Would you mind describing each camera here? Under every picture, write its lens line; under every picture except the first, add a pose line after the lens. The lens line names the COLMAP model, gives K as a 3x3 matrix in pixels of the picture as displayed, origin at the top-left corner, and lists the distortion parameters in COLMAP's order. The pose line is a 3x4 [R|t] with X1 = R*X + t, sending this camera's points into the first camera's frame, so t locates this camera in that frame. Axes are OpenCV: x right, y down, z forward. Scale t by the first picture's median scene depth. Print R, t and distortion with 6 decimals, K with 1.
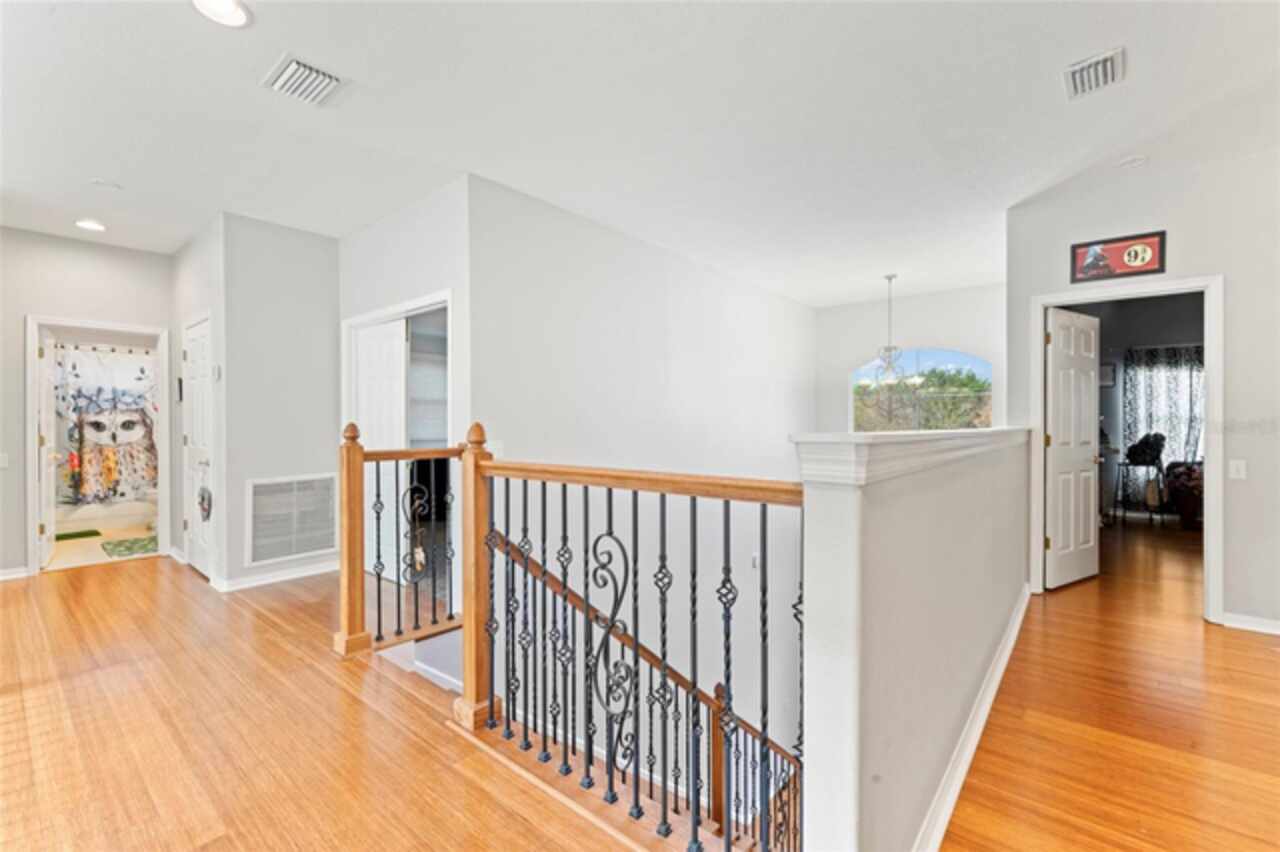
lens RADIAL K [[544.2, 0, 640.0], [0, 544.2, 426.0], [0, 0, 1]] dist [0.000330, 0.000044]
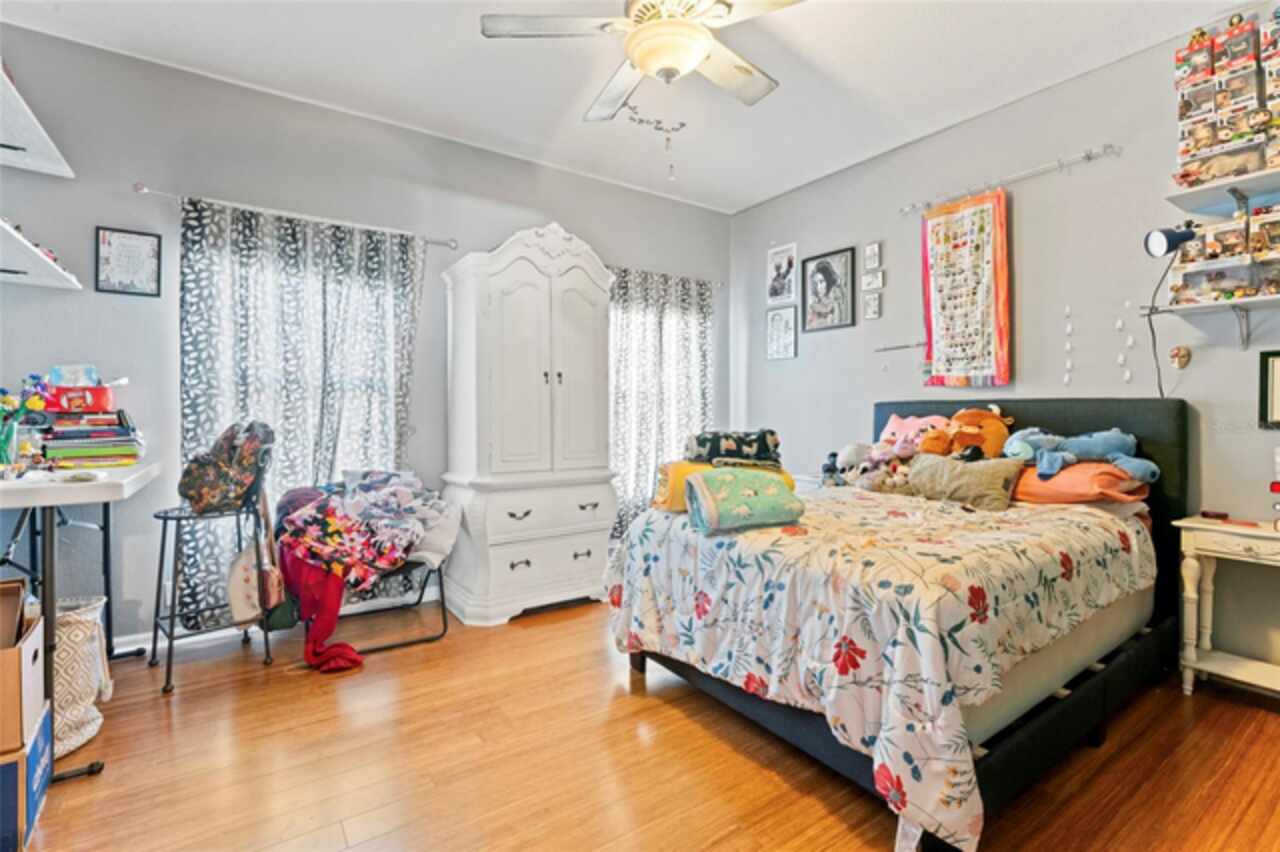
lens RADIAL K [[588.2, 0, 639.0], [0, 588.2, 410.2], [0, 0, 1]] dist [-0.001832, -0.000213]
pose [[0.270498, 0.000341, 0.962720, 0.622432], [0.003570, 0.999993, -0.001357, 0.005925], [-0.962714, 0.003804, 0.270495, 0.626269]]
